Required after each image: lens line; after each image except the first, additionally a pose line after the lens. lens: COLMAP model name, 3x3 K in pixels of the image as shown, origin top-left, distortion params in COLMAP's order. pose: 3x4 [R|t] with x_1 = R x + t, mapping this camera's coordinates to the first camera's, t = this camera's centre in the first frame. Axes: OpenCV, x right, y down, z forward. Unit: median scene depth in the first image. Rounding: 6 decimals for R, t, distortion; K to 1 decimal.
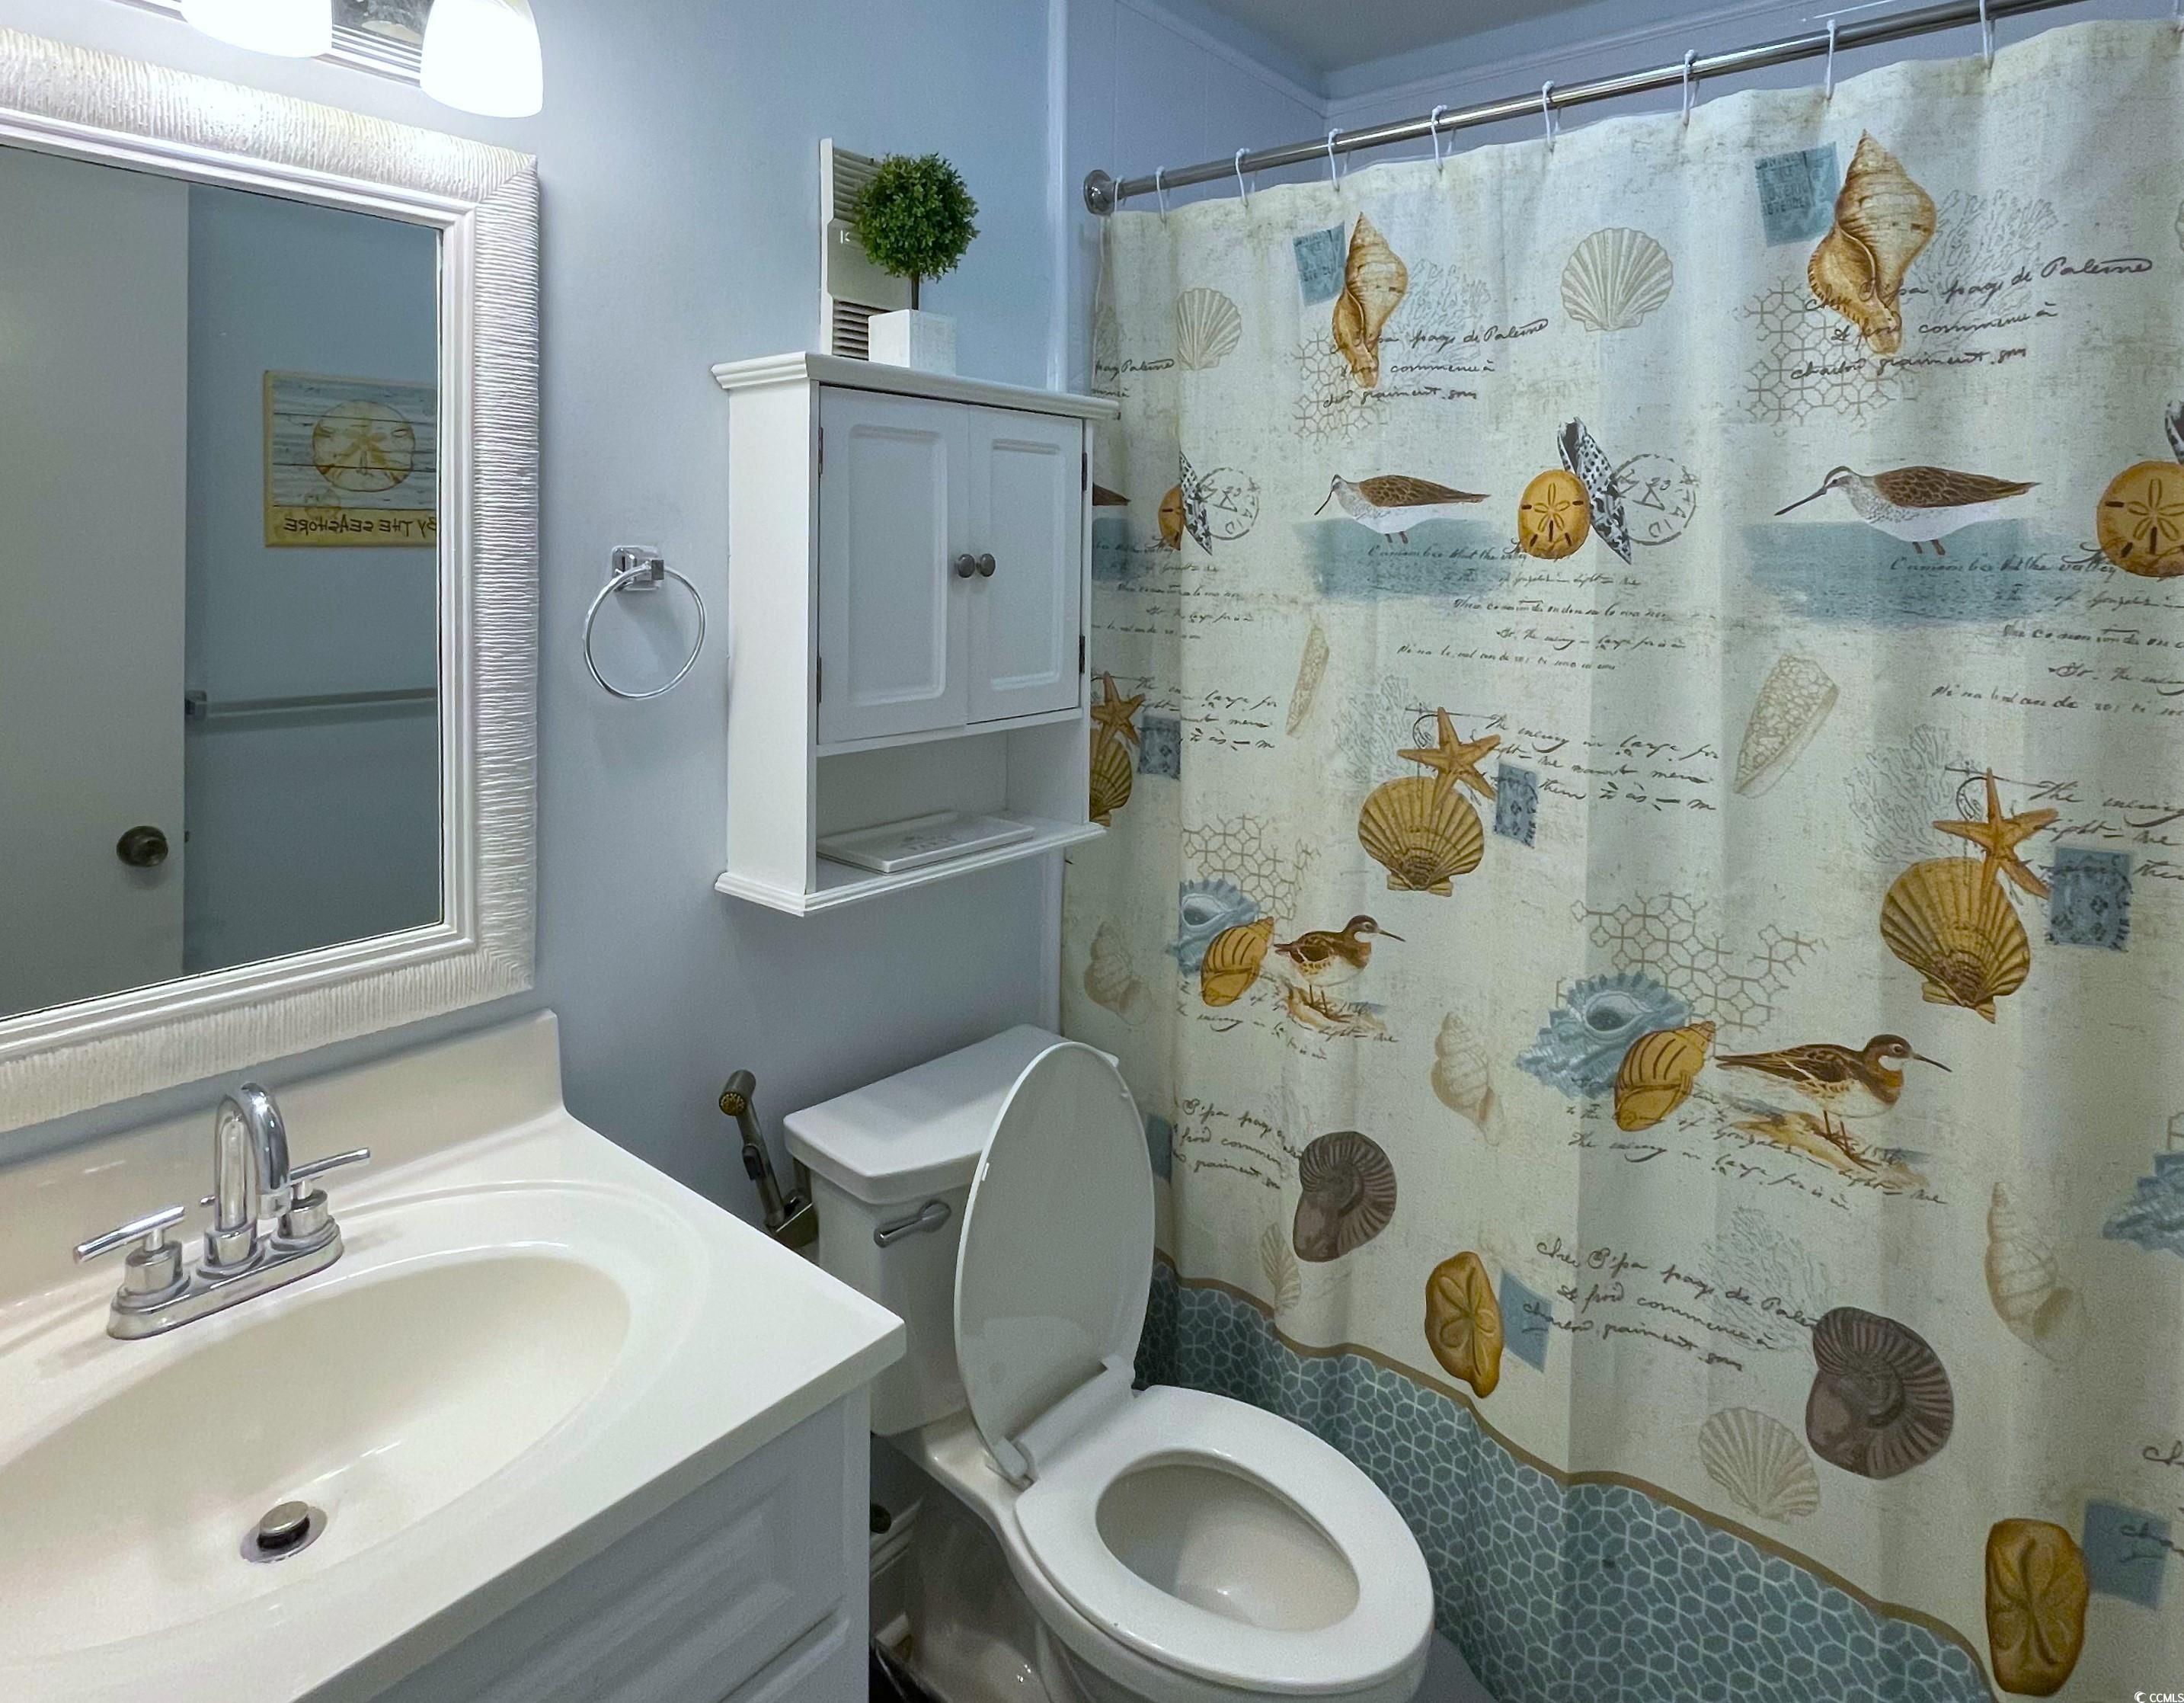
lens RADIAL K [[1254.5, 0, 1091.6], [0, 1254.5, 574.7], [0, 0, 1]] dist [-0.001067, -0.000602]
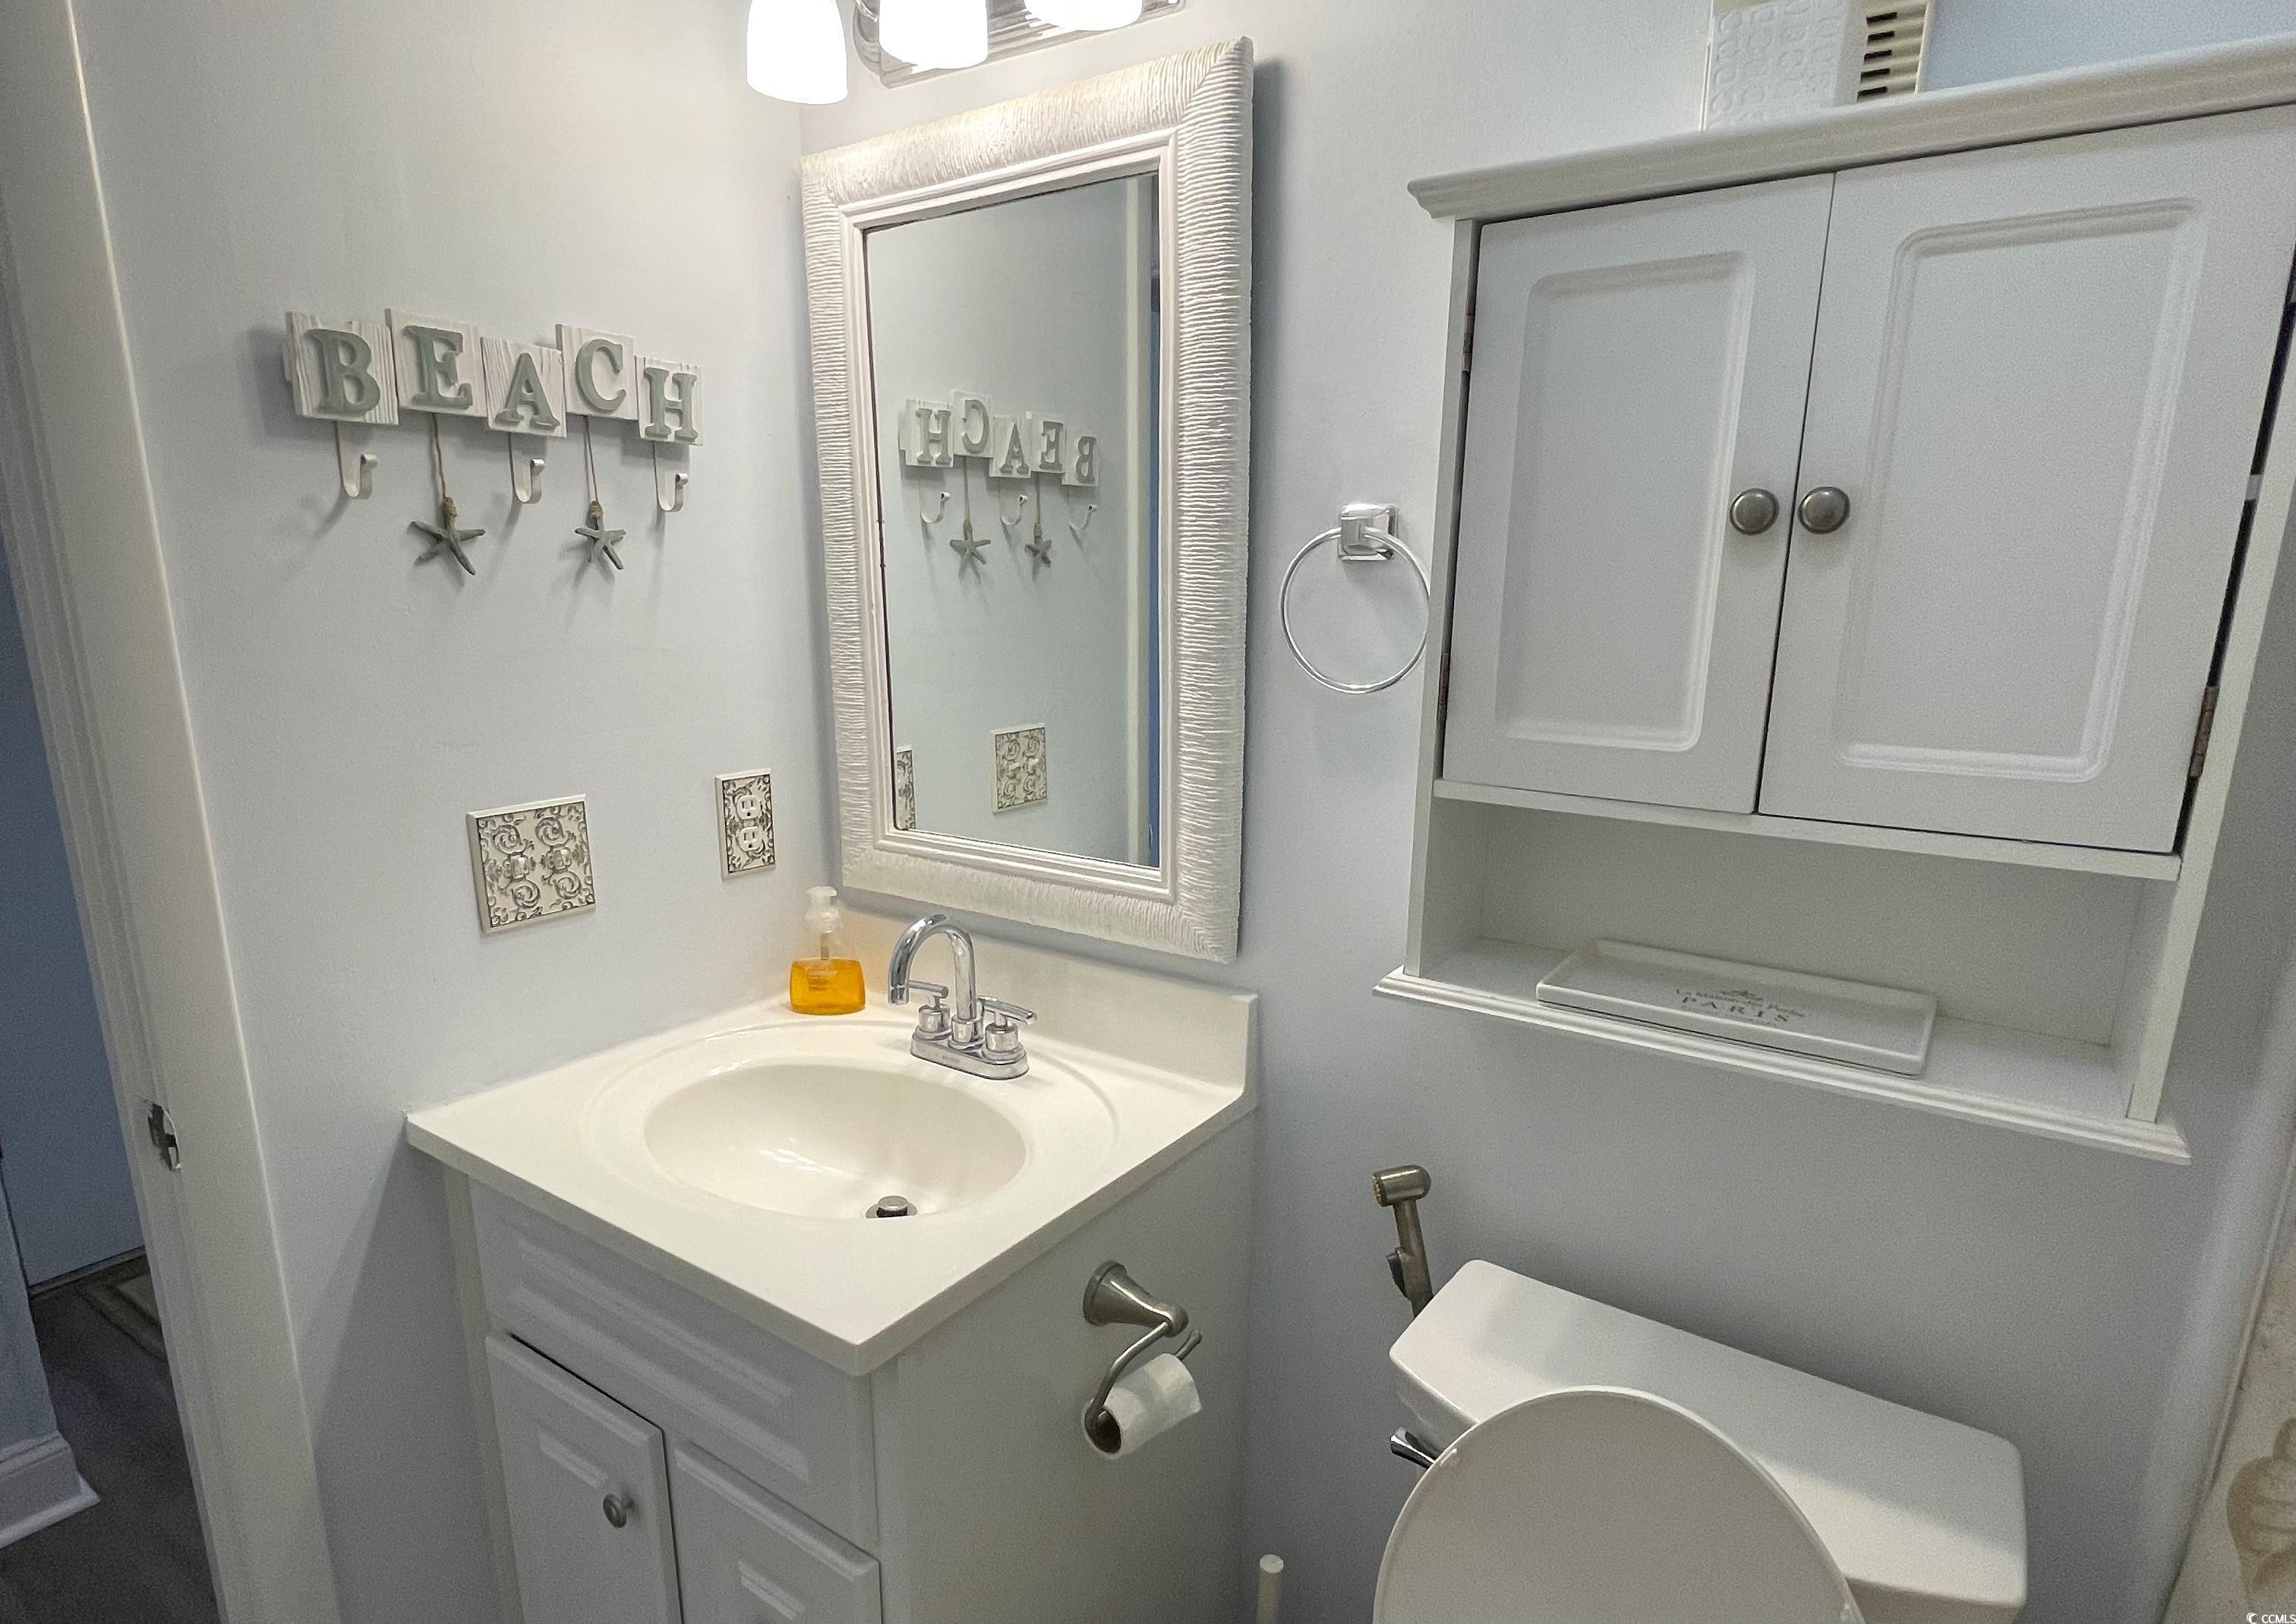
lens RADIAL K [[1254.3, 0, 1146.1], [0, 1254.3, 881.1], [0, 0, 1]] dist [-0.001438, -0.000599]
pose [[0.089117, 0.229531, -0.969213, 0.534449], [-0.028371, 0.973275, 0.227884, 0.039198], [0.995617, 0.007189, 0.093247, 0.879274]]
